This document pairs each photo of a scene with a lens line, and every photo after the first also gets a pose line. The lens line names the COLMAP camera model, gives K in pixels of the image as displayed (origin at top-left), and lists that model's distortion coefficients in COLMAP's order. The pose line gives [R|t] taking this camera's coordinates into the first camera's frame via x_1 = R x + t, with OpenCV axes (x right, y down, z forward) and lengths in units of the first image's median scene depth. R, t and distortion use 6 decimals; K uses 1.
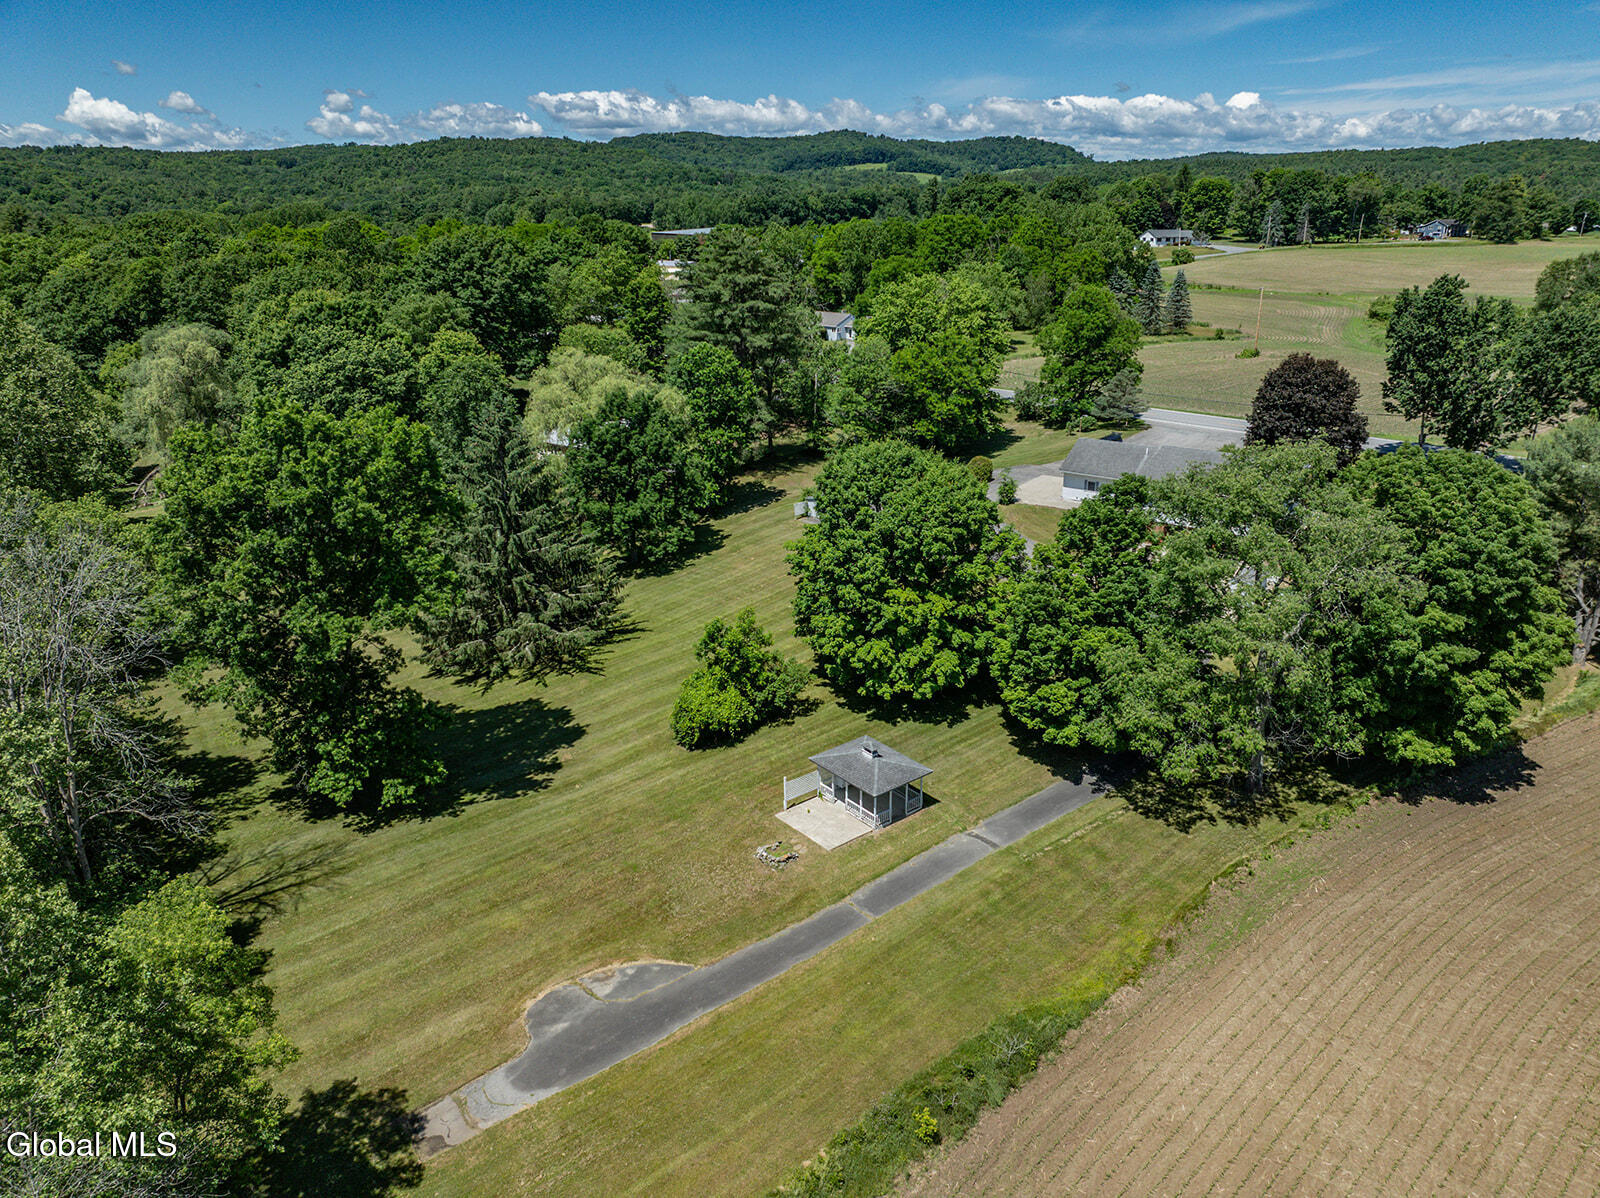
lens RADIAL K [[1132.0, 0, 800.0], [0, 1132.0, 599.0], [0, 0, 1]] dist [-0.029417, -0.004160]
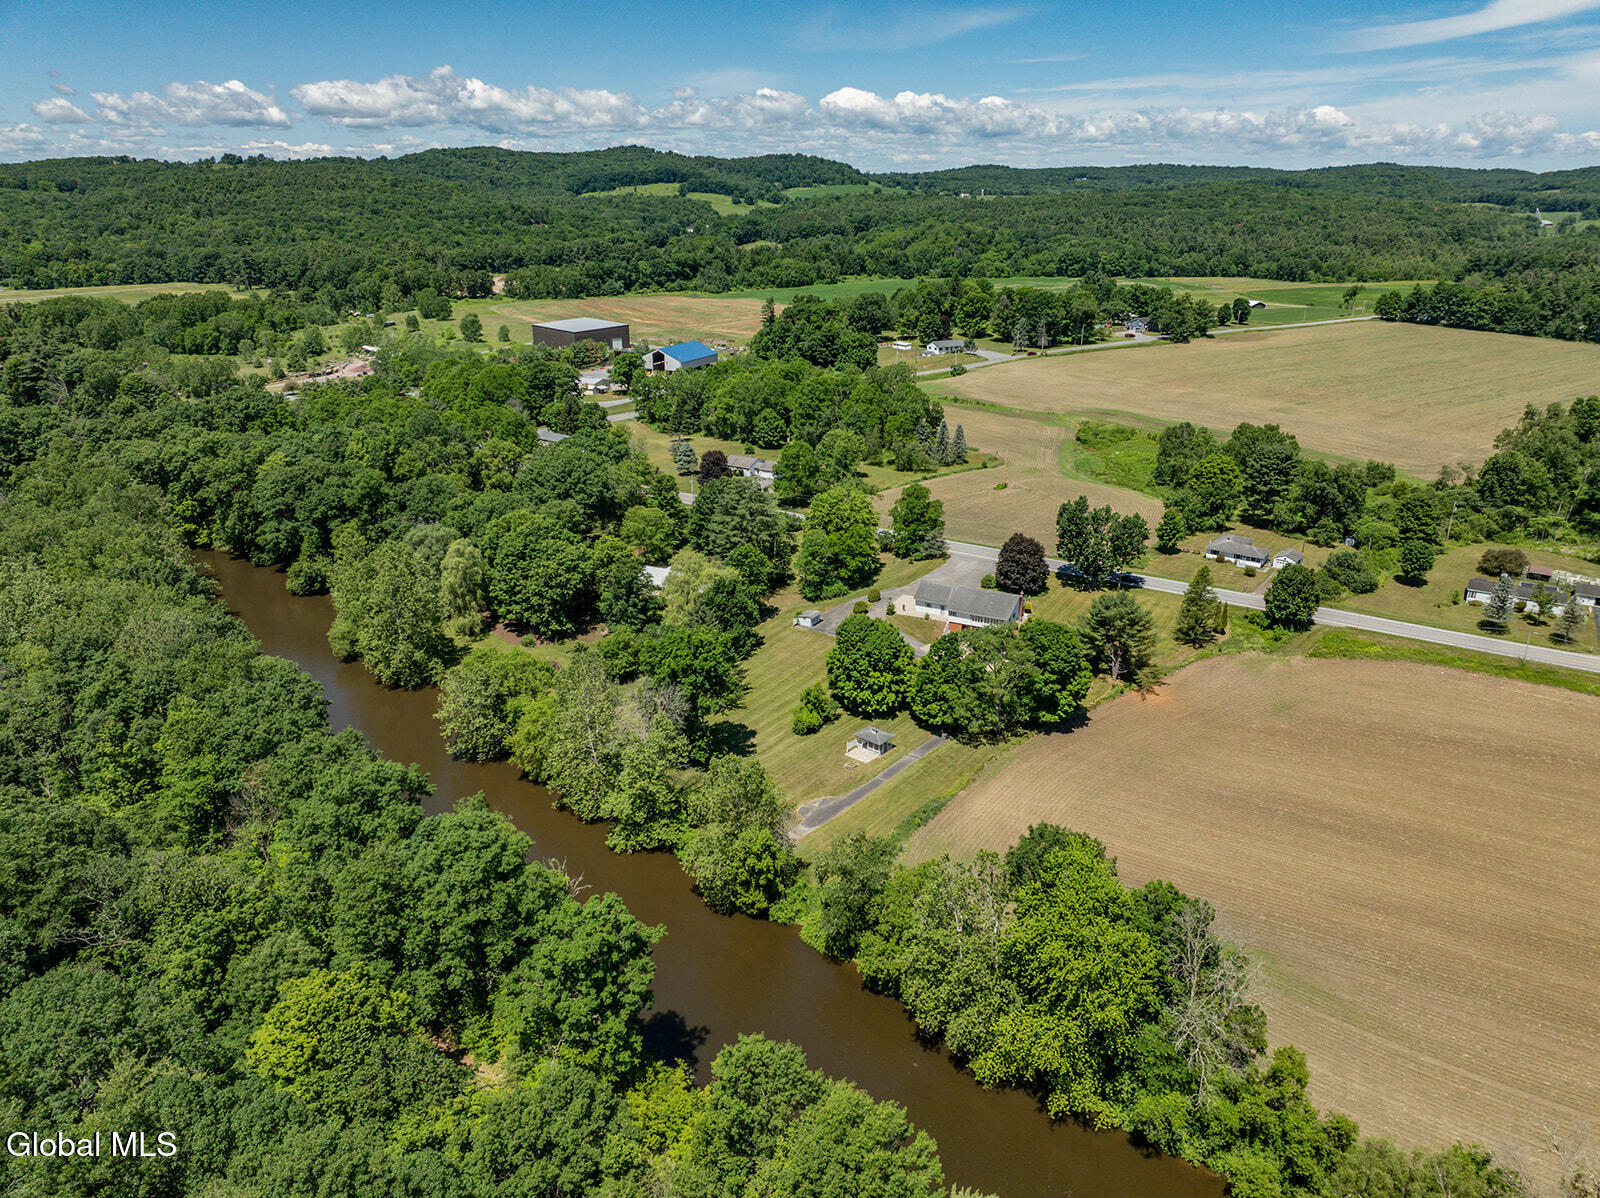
lens RADIAL K [[1132.0, 0, 800.0], [0, 1132.0, 599.0], [0, 0, 1]] dist [-0.029417, -0.004160]
pose [[0.982826, -0.052836, 0.176809, -0.572086], [0.051635, 0.998601, 0.011390, -0.229656], [-0.177163, -0.002065, 0.984179, -1.703699]]
